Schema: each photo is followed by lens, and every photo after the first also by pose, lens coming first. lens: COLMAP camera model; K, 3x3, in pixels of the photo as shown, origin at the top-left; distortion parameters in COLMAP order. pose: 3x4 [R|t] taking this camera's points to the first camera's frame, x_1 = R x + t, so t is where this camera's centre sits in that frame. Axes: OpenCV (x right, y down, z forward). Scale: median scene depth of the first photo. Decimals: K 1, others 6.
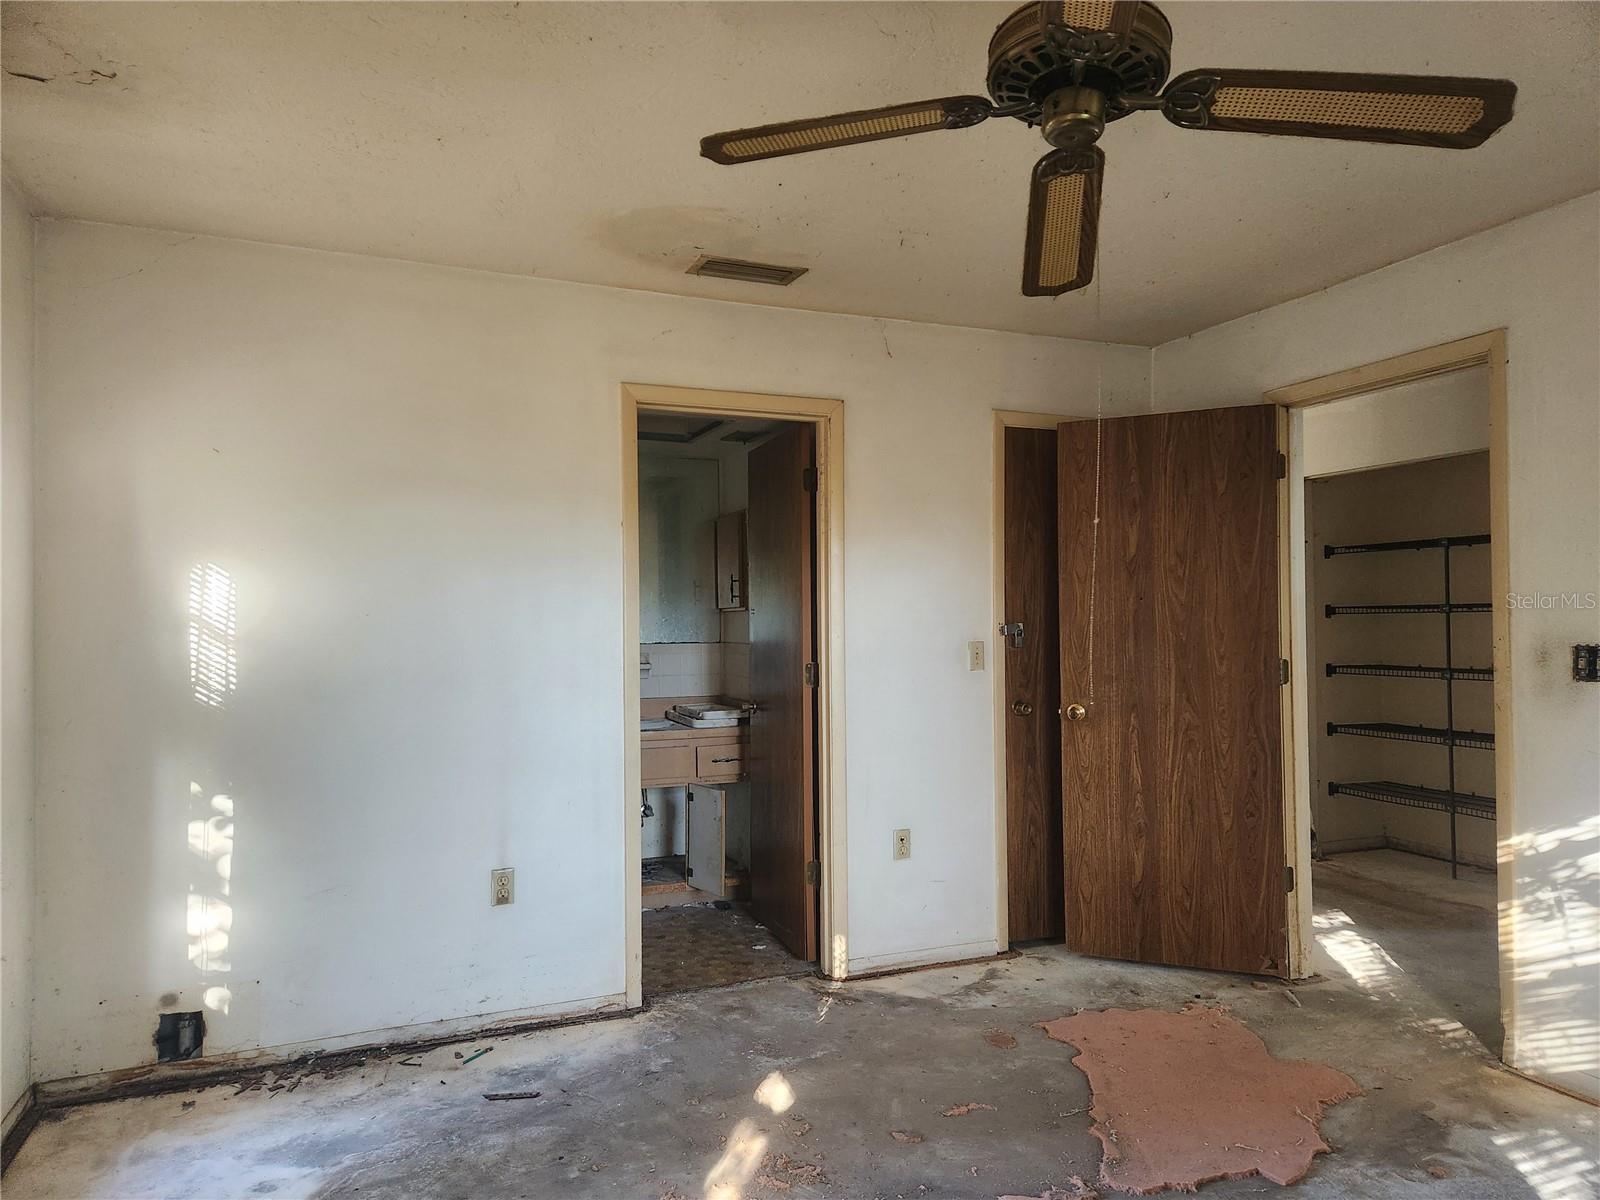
lens RADIAL K [[1060.5, 0, 800.0], [0, 1060.5, 600.0], [0, 0, 1]] dist [0.085070, -0.071964]
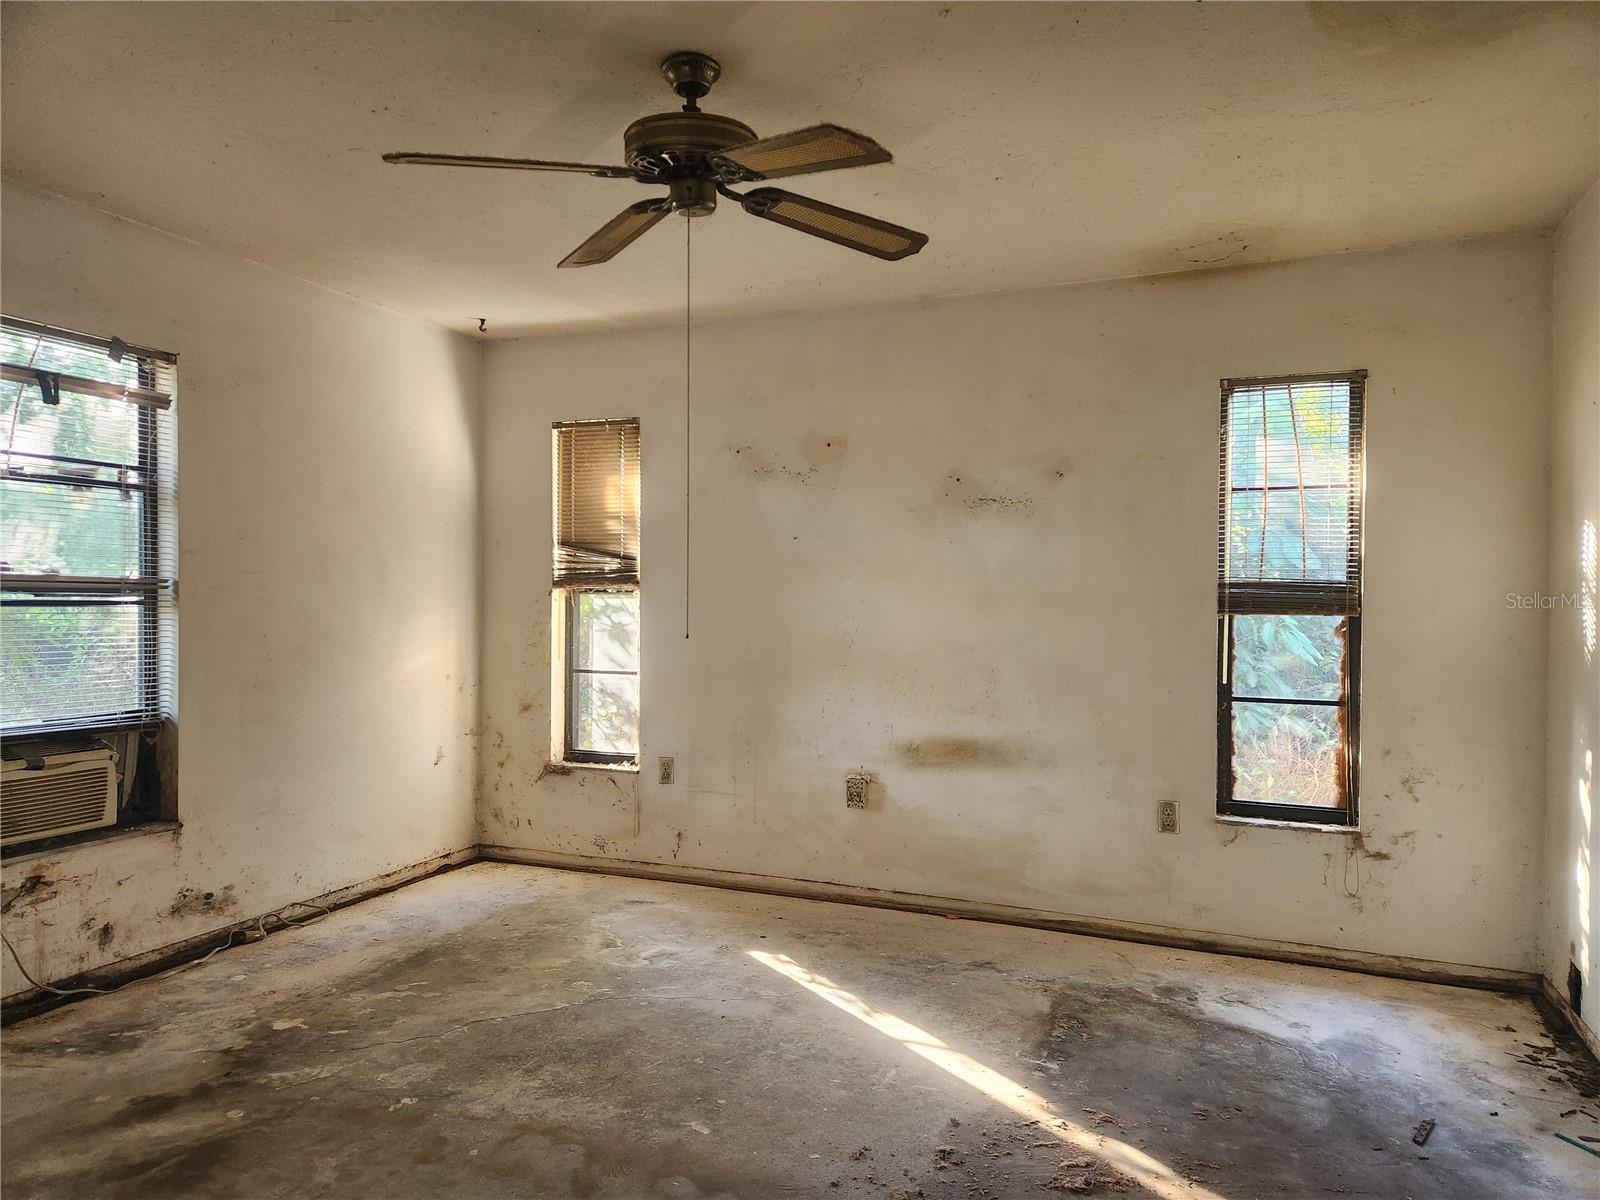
lens RADIAL K [[1060.5, 0, 800.0], [0, 1060.5, 600.0], [0, 0, 1]] dist [0.085070, -0.071964]
pose [[-0.694768, 0.006649, -0.719203, 0.701973], [0.011388, 0.999934, -0.001757, 0.035714], [0.719144, -0.009411, -0.694797, 1.265379]]
